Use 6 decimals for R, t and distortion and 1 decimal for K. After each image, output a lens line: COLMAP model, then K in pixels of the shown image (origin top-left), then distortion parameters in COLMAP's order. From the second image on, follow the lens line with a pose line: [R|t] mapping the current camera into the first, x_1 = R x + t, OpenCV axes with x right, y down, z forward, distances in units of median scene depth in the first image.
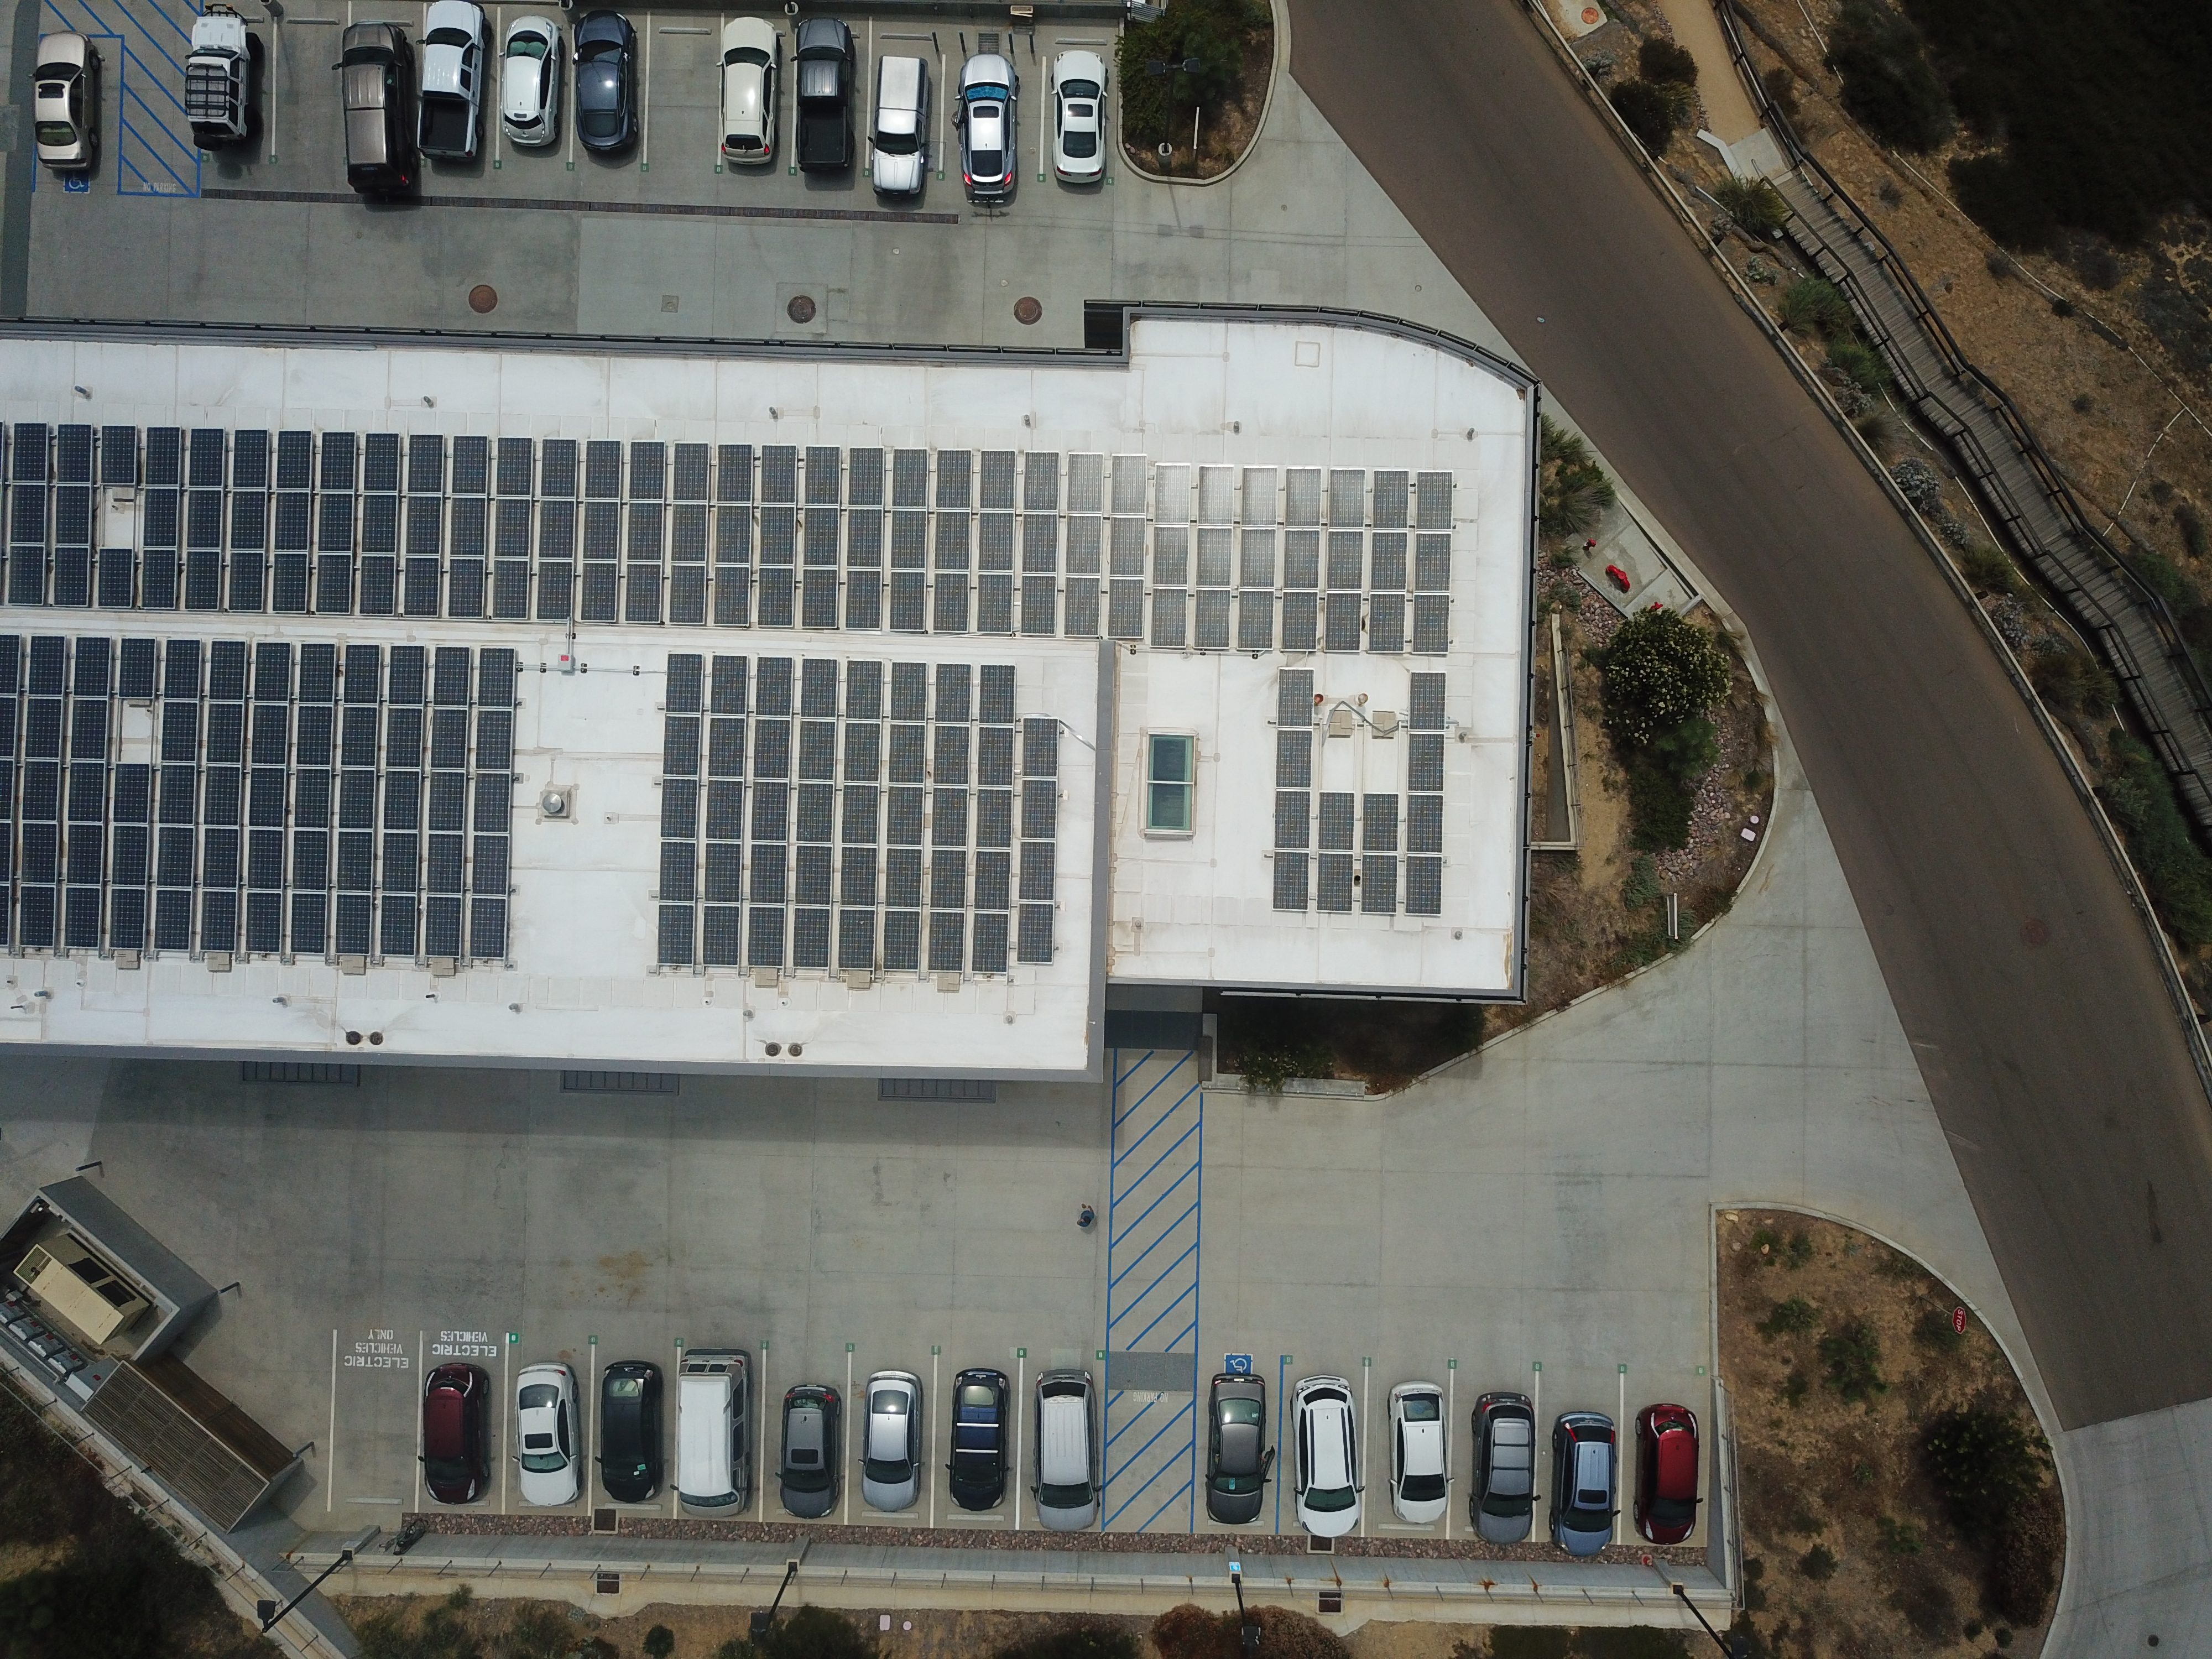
lens RADIAL K [[1707.3, 0, 1114.6], [0, 1707.3, 837.7], [0, 0, 1]] dist [0.005756, -0.003400]
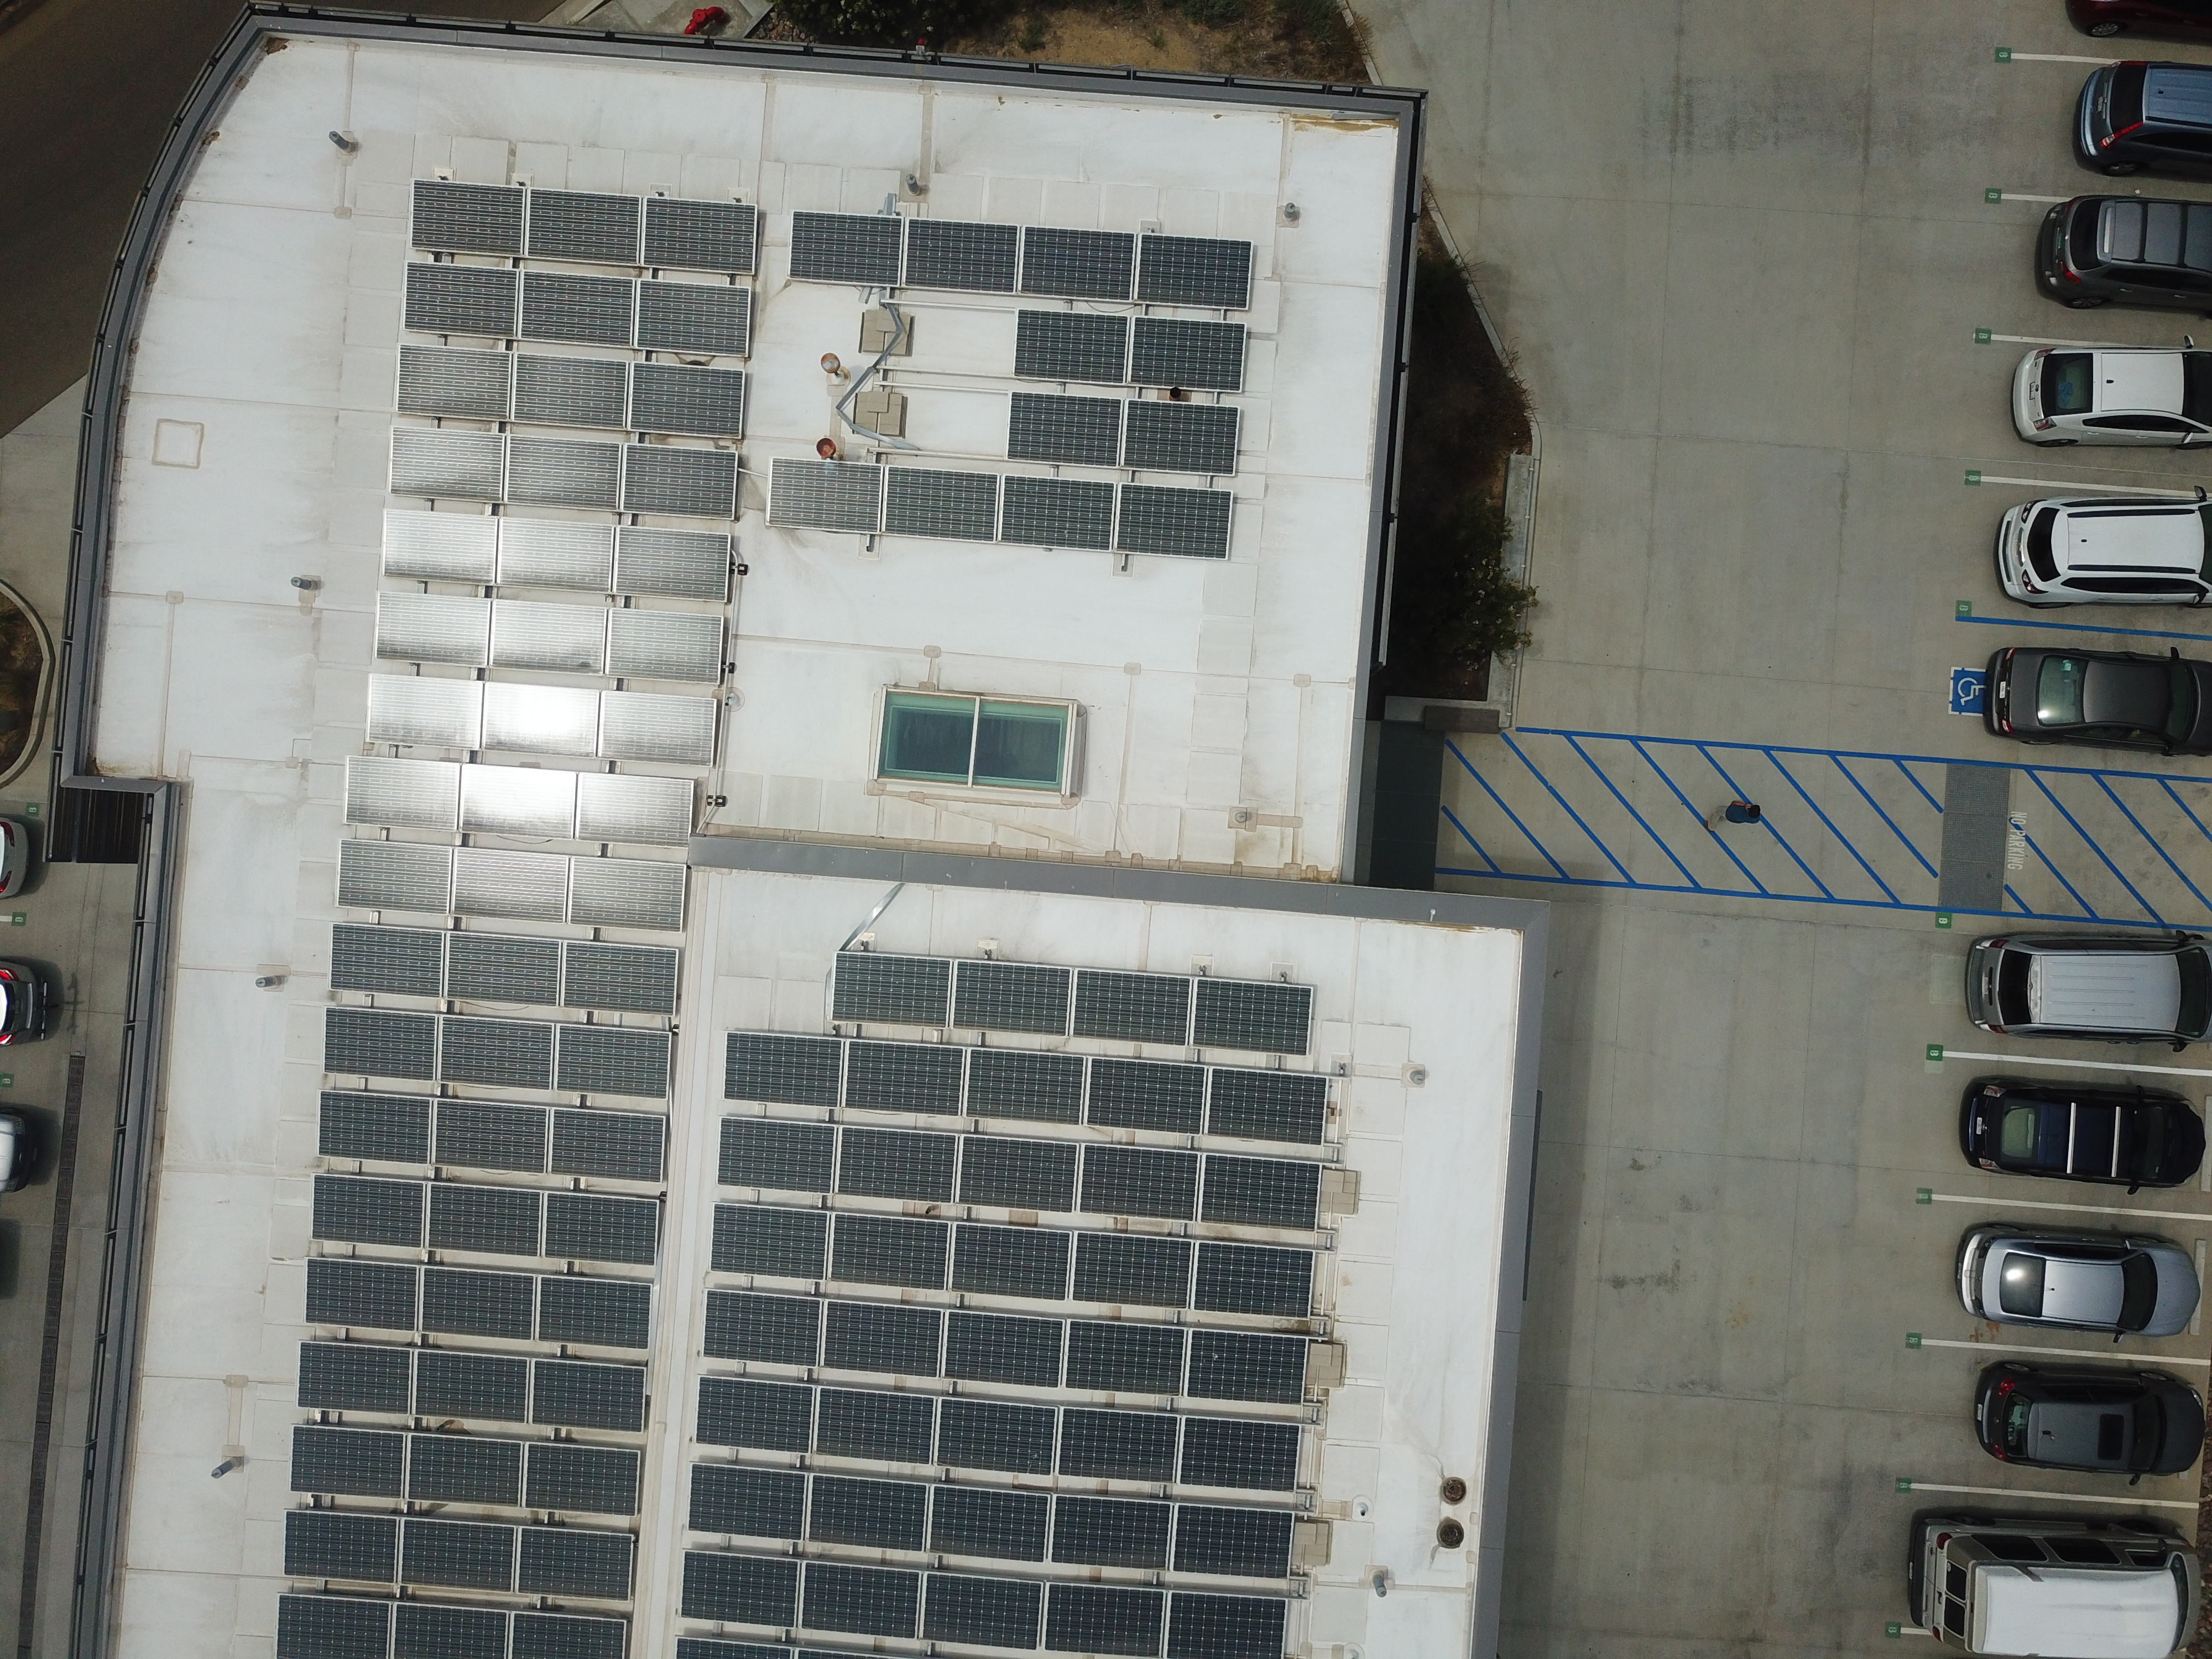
lens RADIAL K [[1707.3, 0, 1114.6], [0, 1707.3, 837.7], [0, 0, 1]] dist [0.005756, -0.003400]
pose [[0.049597, -0.998716, 0.010329, 0.000314], [0.998685, 0.049725, 0.012474, 0.004828], [-0.012972, 0.009697, 0.999869, 0.432049]]
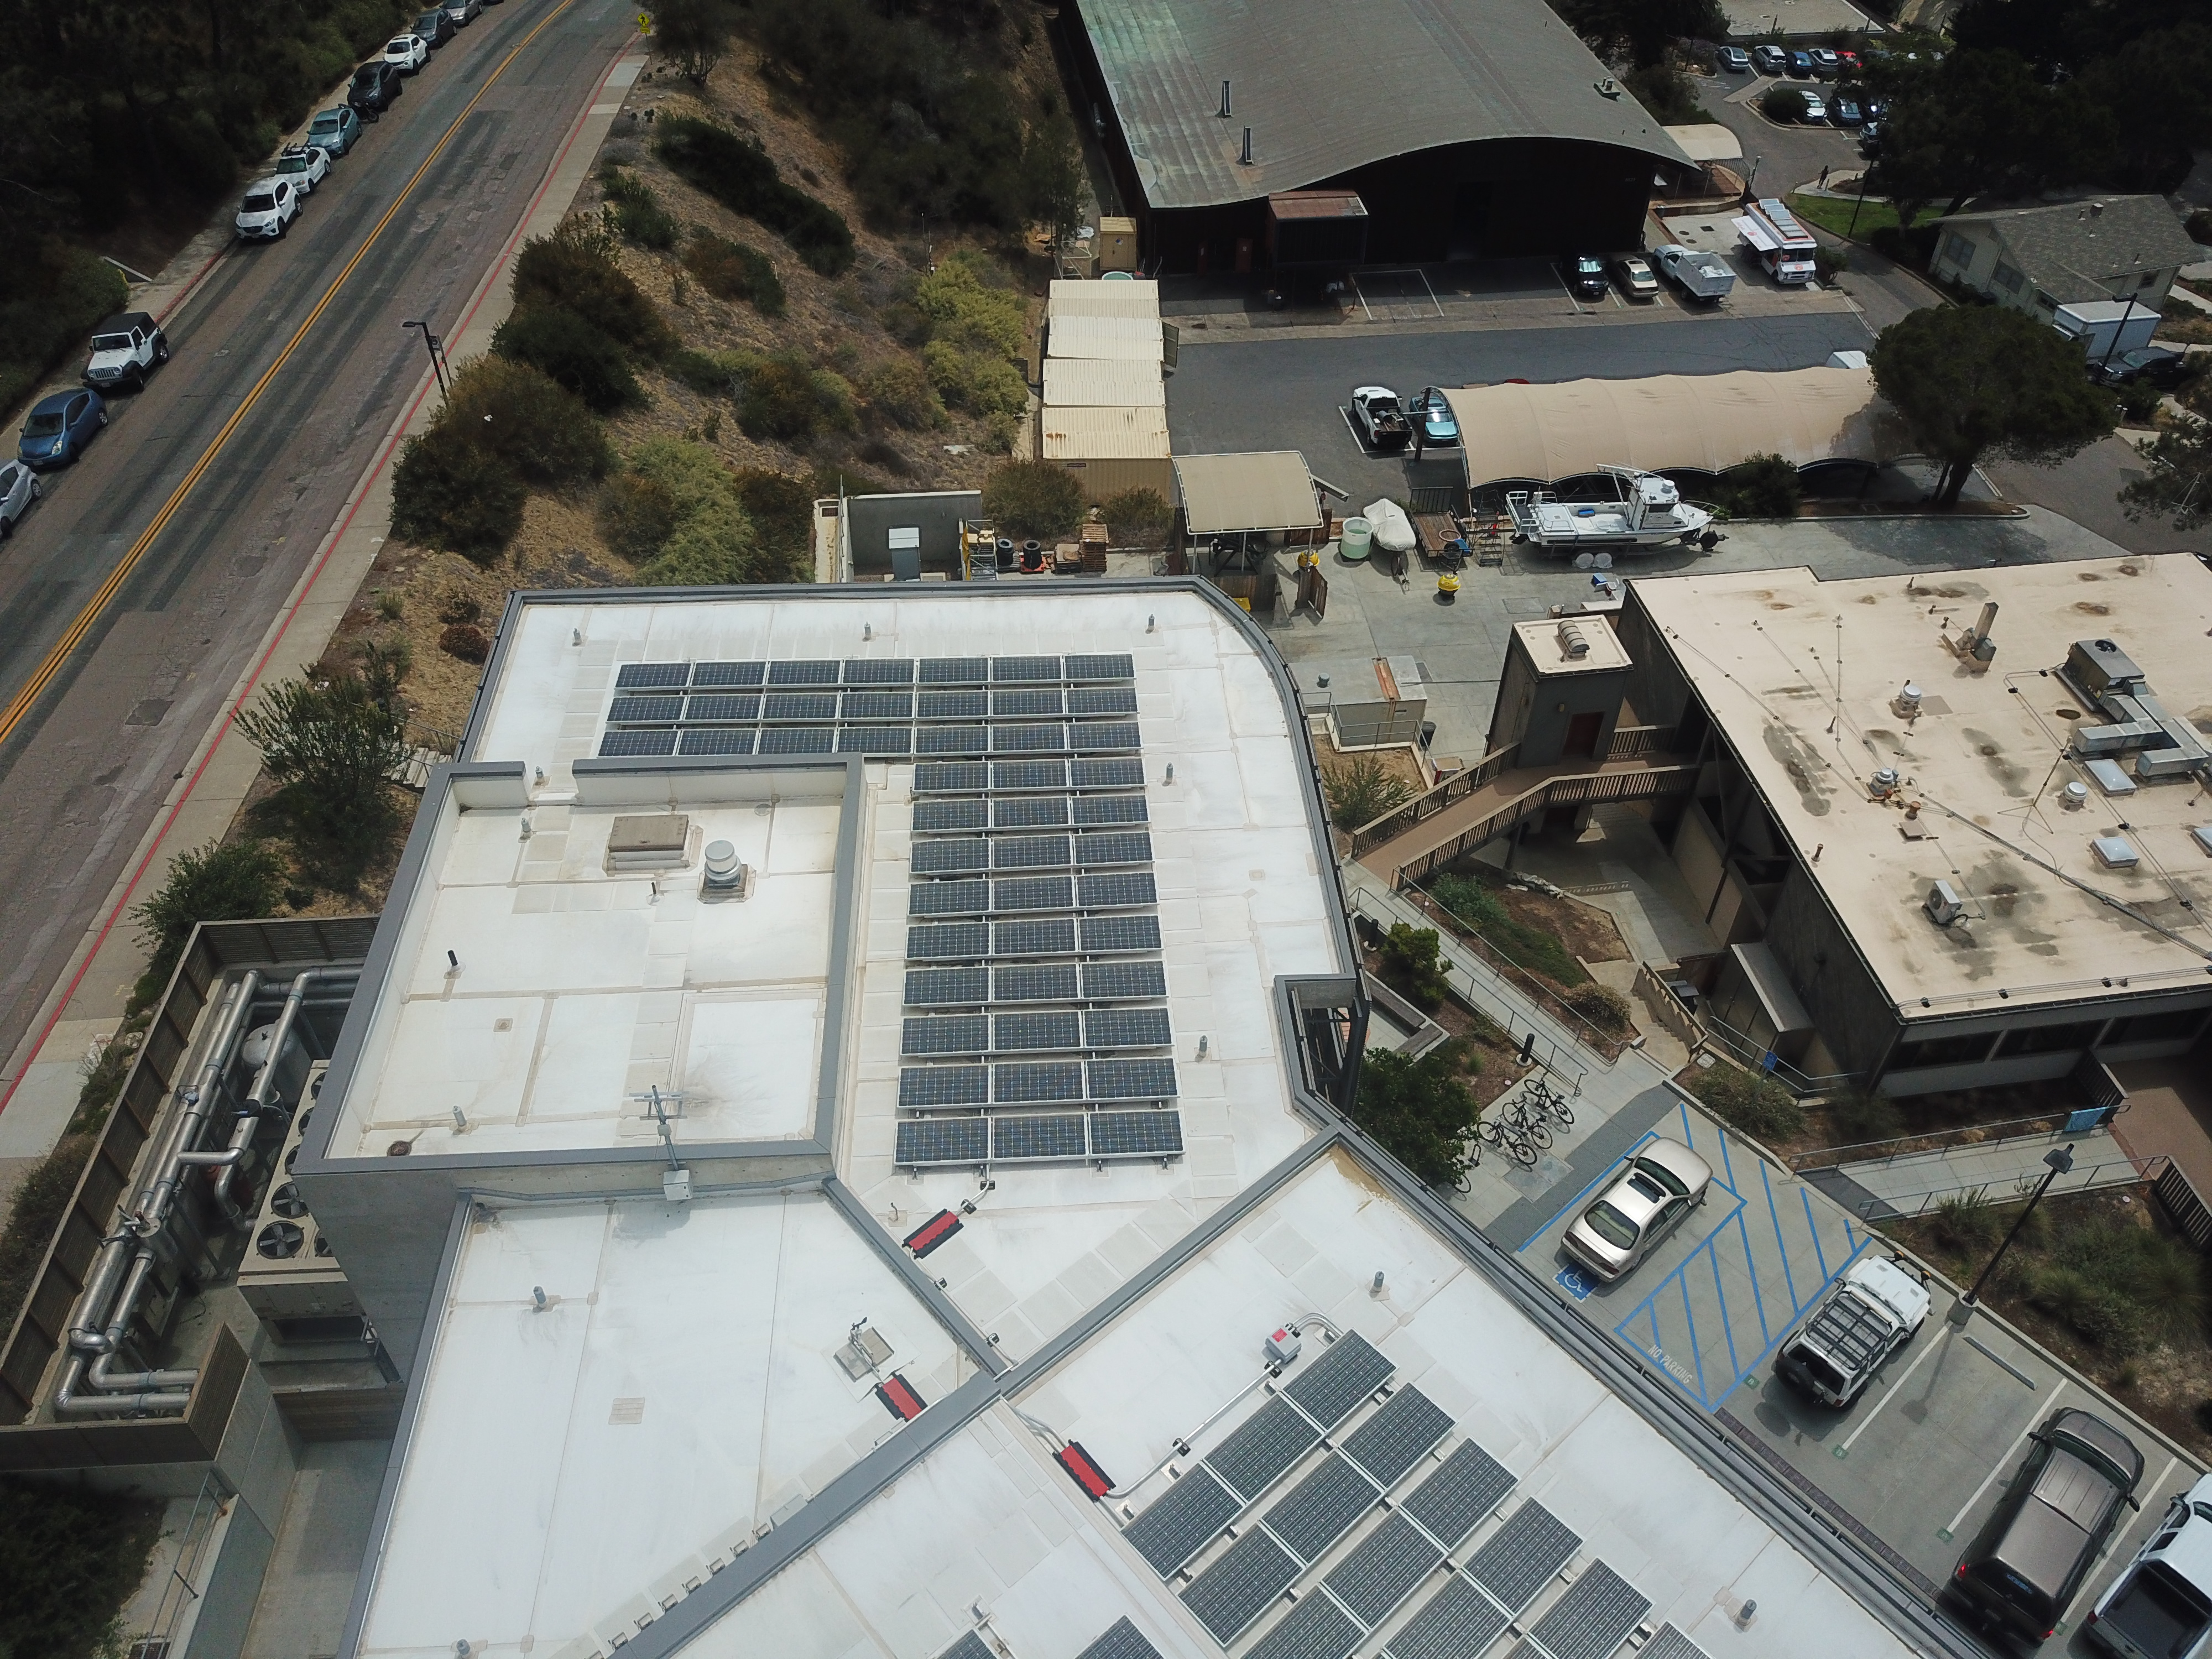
lens RADIAL K [[1707.3, 0, 1114.6], [0, 1707.3, 837.7], [0, 0, 1]] dist [0.005756, -0.003400]
pose [[0.680705, 0.507812, -0.527984, -0.528272], [-0.732529, 0.478175, -0.484510, 0.014224], [0.006429, 0.716572, 0.697484, 0.431610]]
